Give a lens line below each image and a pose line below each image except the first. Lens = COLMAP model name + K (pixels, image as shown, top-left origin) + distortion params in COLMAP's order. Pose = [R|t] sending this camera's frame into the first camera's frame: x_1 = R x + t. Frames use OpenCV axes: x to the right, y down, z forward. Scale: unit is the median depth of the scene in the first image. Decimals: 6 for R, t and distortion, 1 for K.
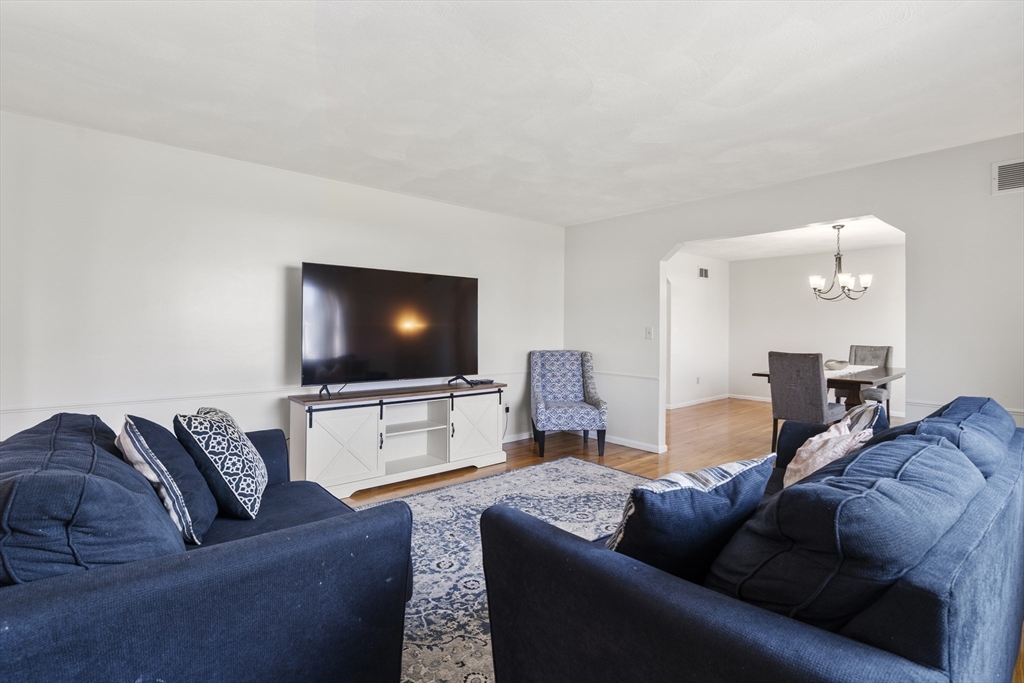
lens RADIAL K [[473.7, 0, 514.2], [0, 473.7, 322.8], [0, 0, 1]] dist [-0.003034, 0.003914]
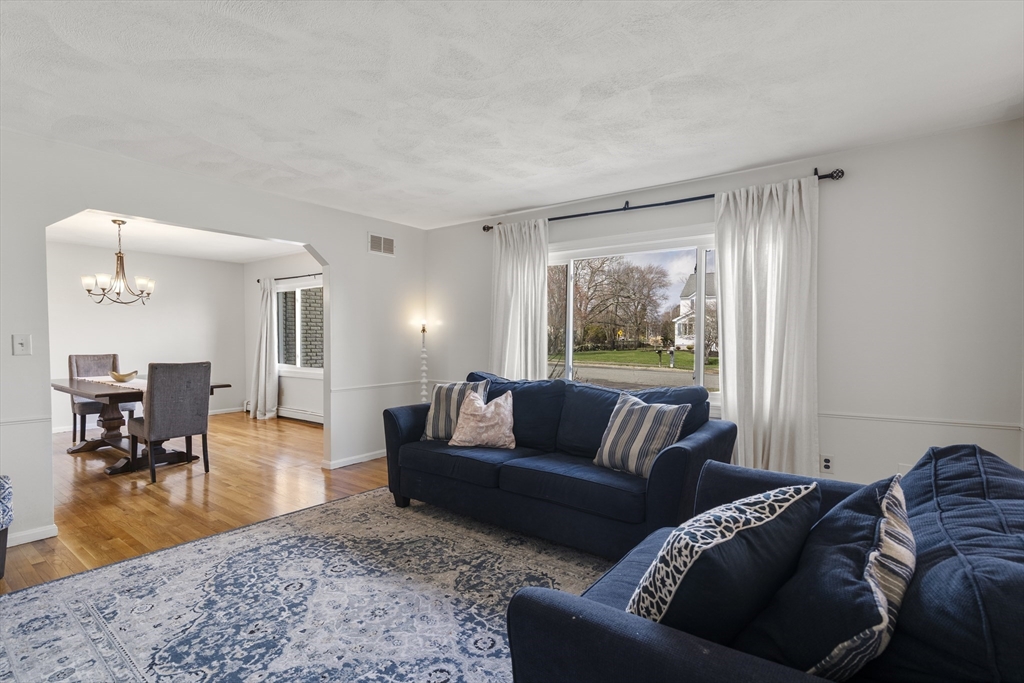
lens RADIAL K [[473.7, 0, 525.5], [0, 473.7, 347.8], [0, 0, 1]] dist [-0.003034, 0.003914]
pose [[-0.200970, -0.024820, 0.979283, -0.451560], [-0.014186, 0.999648, 0.022425, 0.004314], [-0.979495, -0.009385, -0.201252, 0.545695]]
